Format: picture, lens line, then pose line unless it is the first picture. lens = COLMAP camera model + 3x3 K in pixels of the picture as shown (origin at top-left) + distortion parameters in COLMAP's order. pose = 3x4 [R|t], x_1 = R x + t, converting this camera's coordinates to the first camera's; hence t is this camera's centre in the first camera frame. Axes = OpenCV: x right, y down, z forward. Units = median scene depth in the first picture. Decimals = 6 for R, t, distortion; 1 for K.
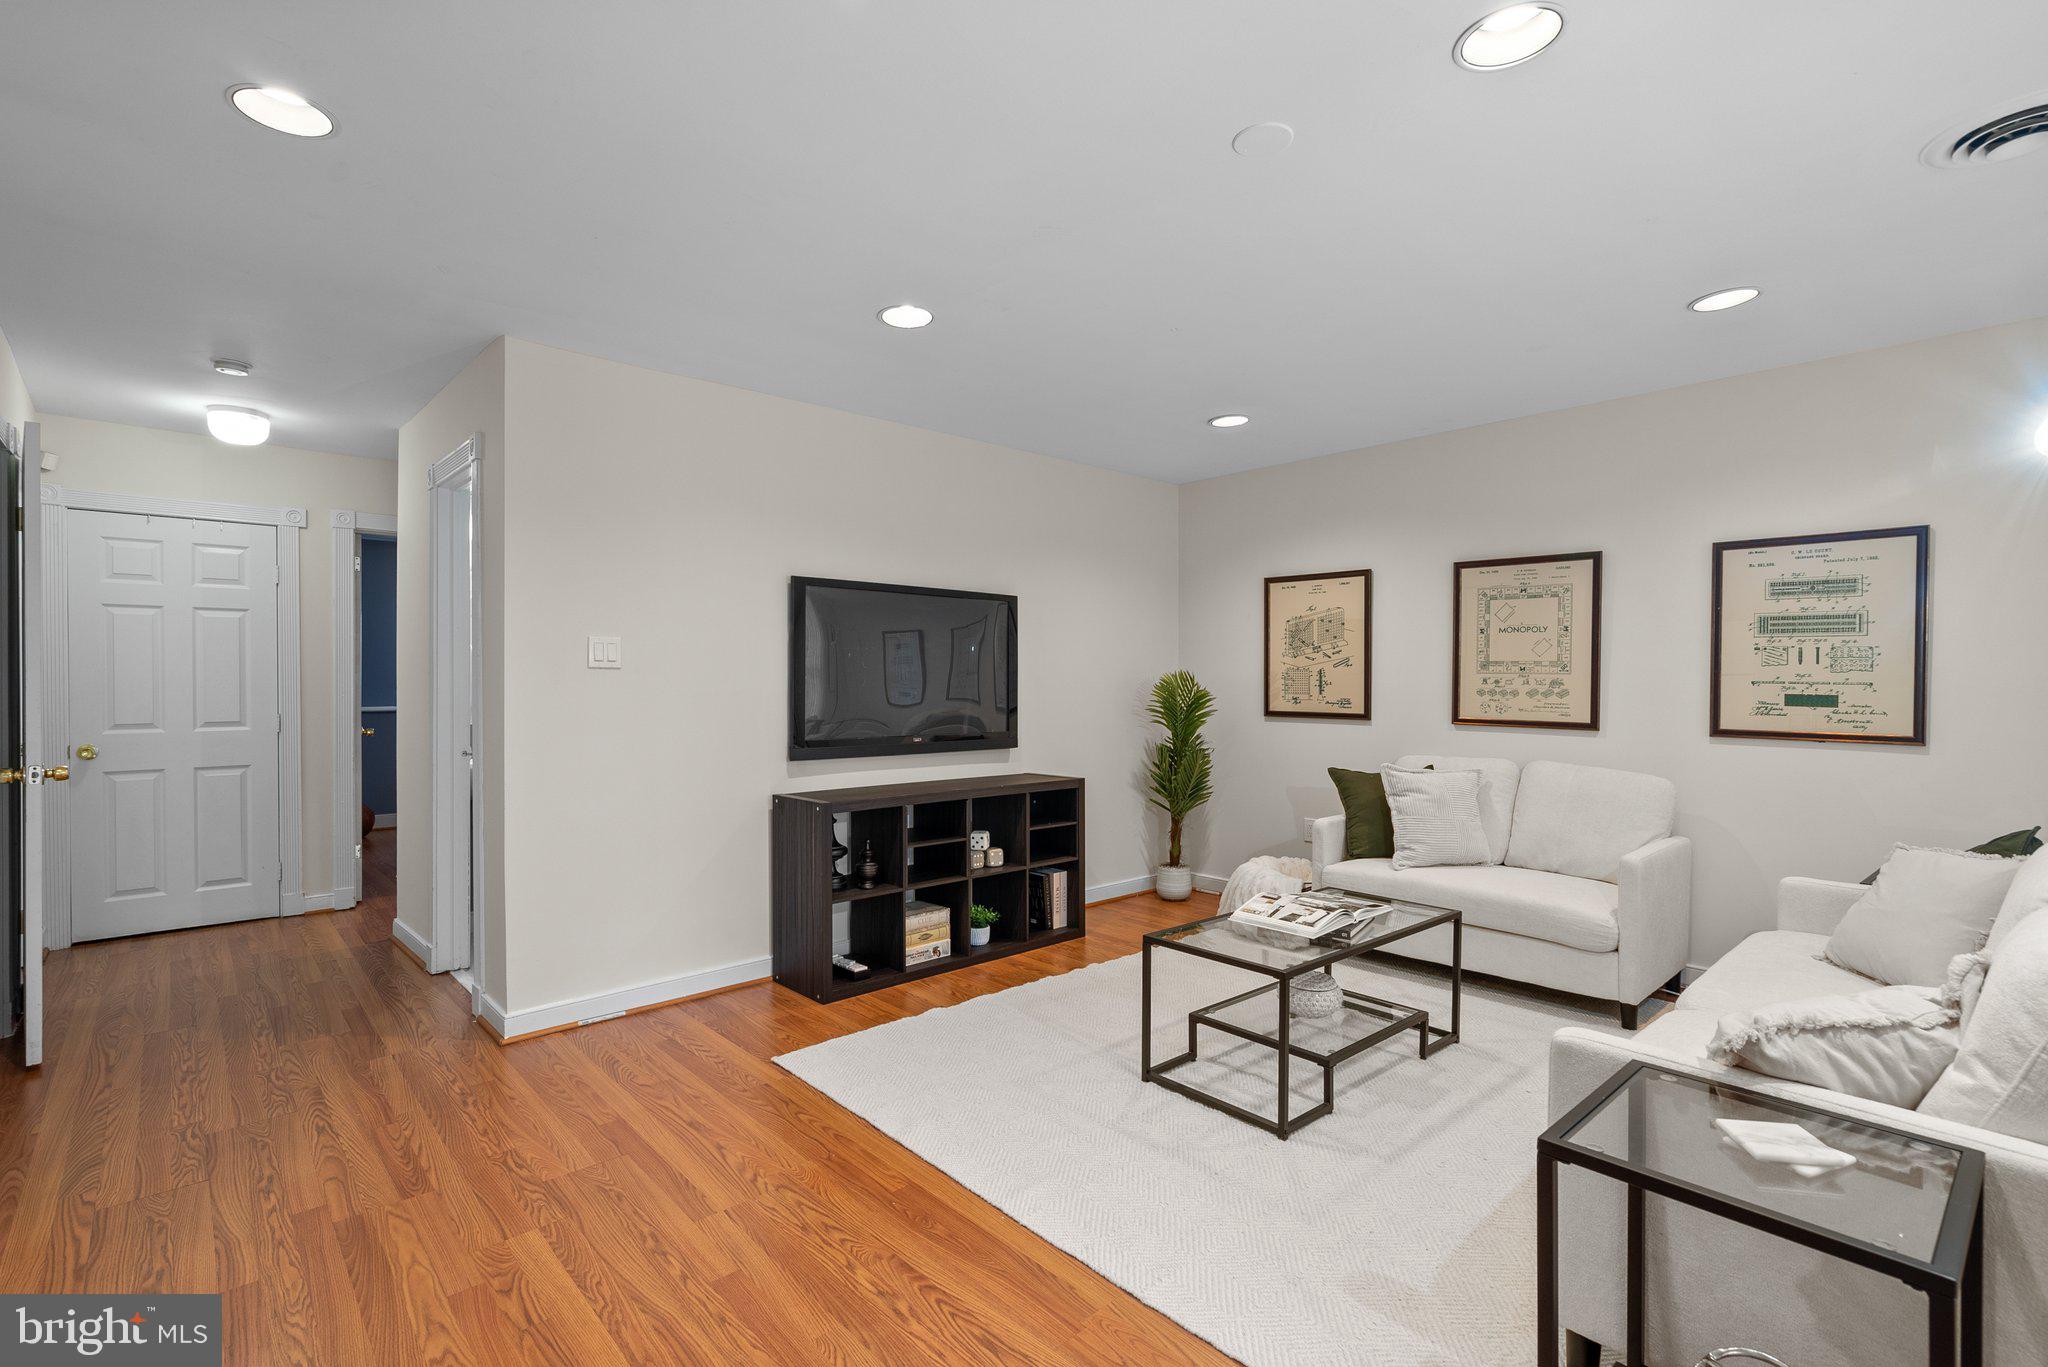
lens RADIAL K [[946.1, 0, 1021.6], [0, 946.1, 687.3], [0, 0, 1]] dist [-0.002595, 0.002557]
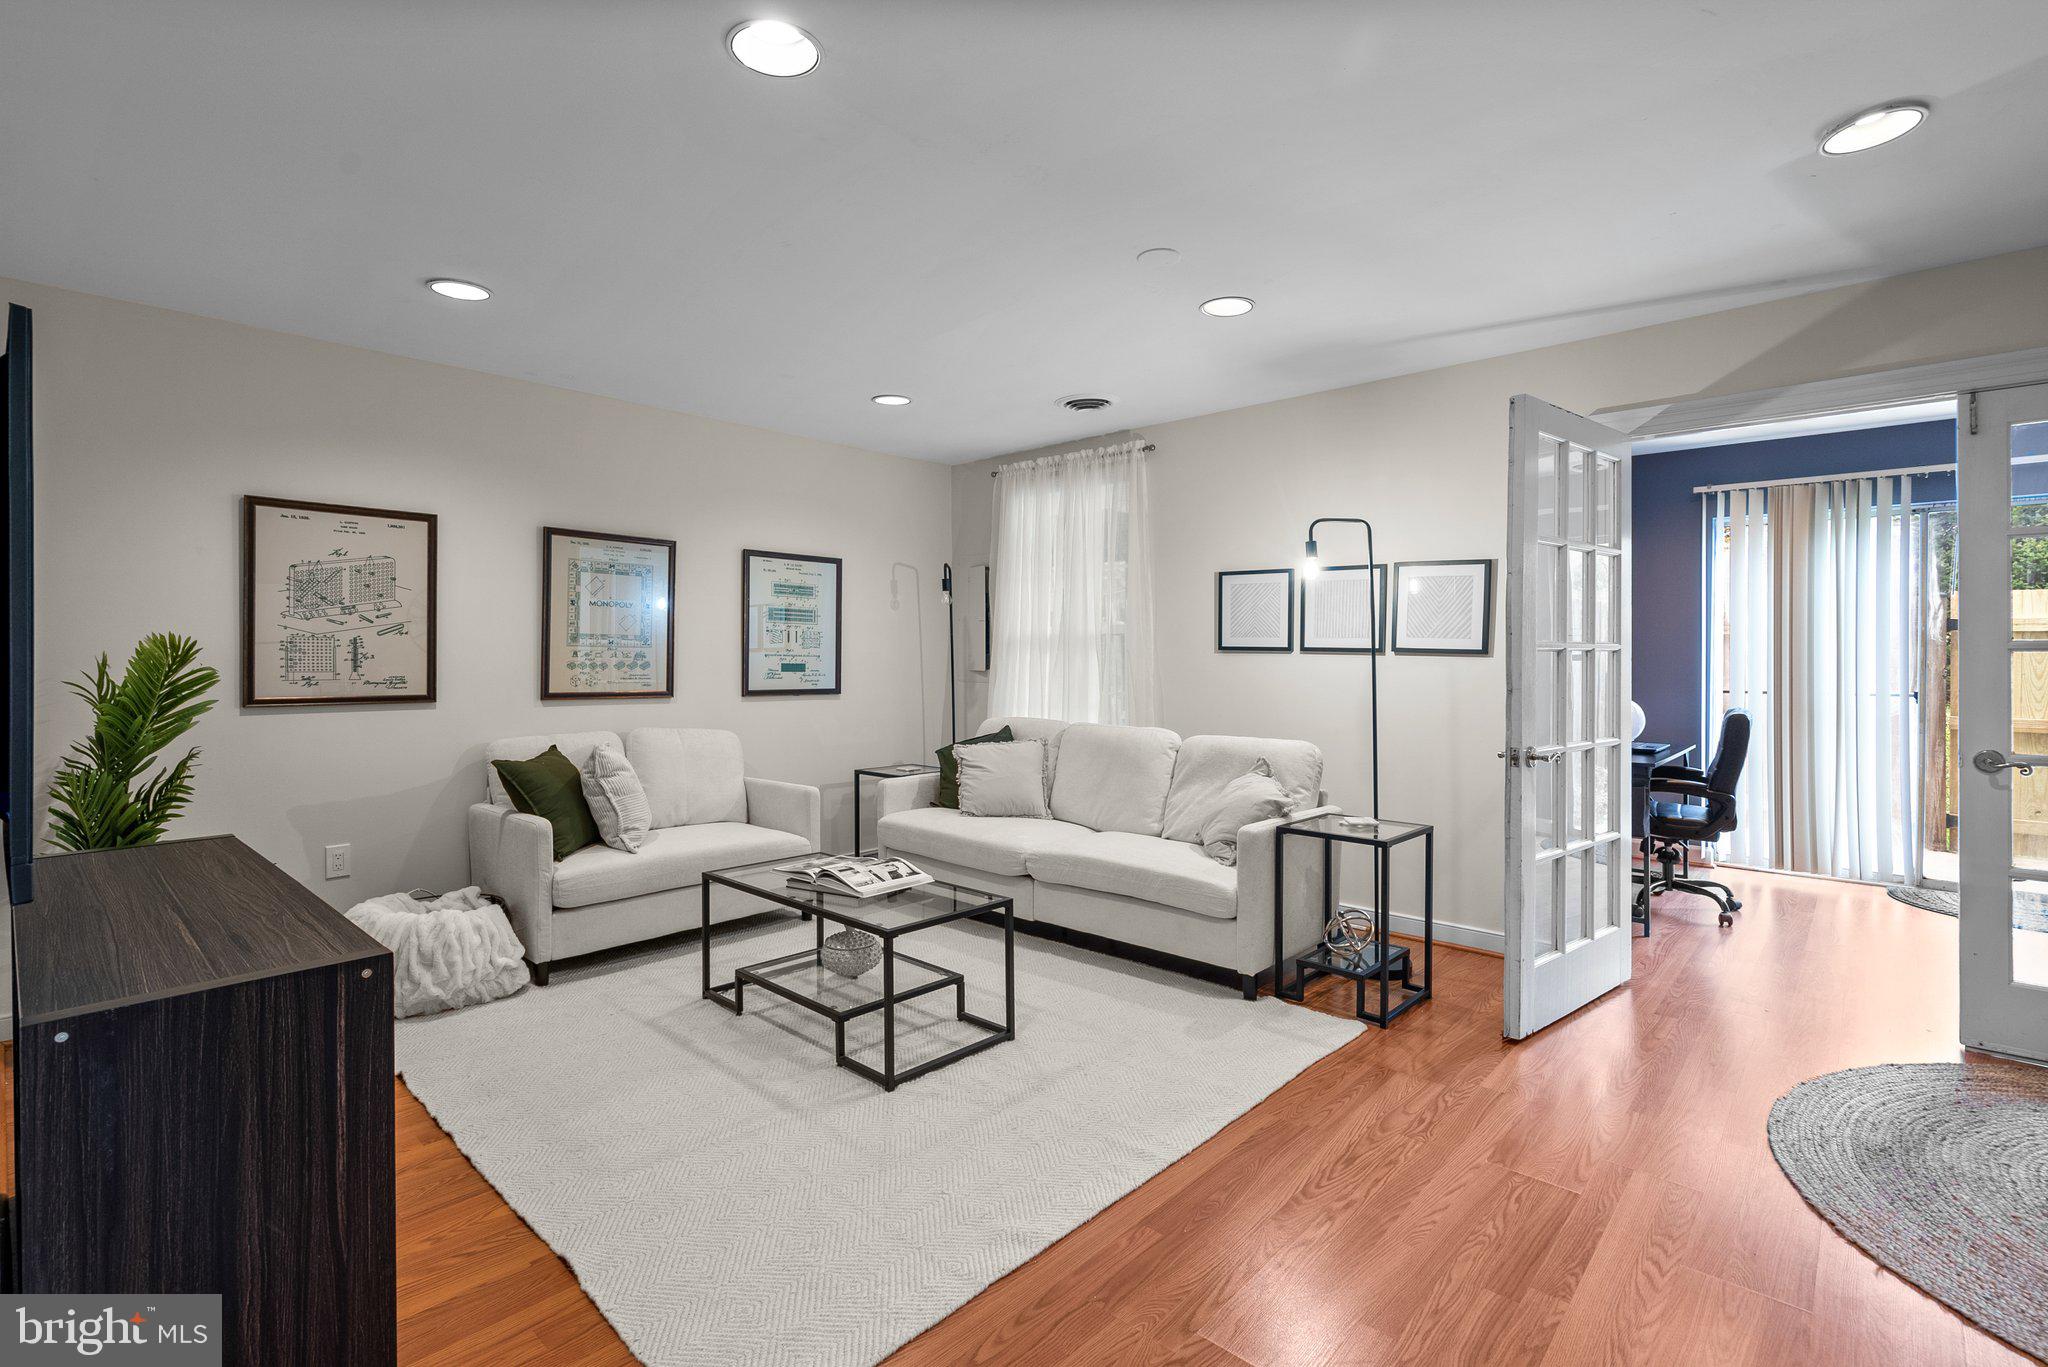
lens RADIAL K [[946.1, 0, 1010.3], [0, 946.1, 667.4], [0, 0, 1]] dist [-0.002595, 0.002557]
pose [[-0.085981, -0.011201, 0.996234, -0.553451], [0.007583, 0.999900, 0.011897, -0.000893], [-0.996268, 0.008577, -0.085888, 0.678560]]
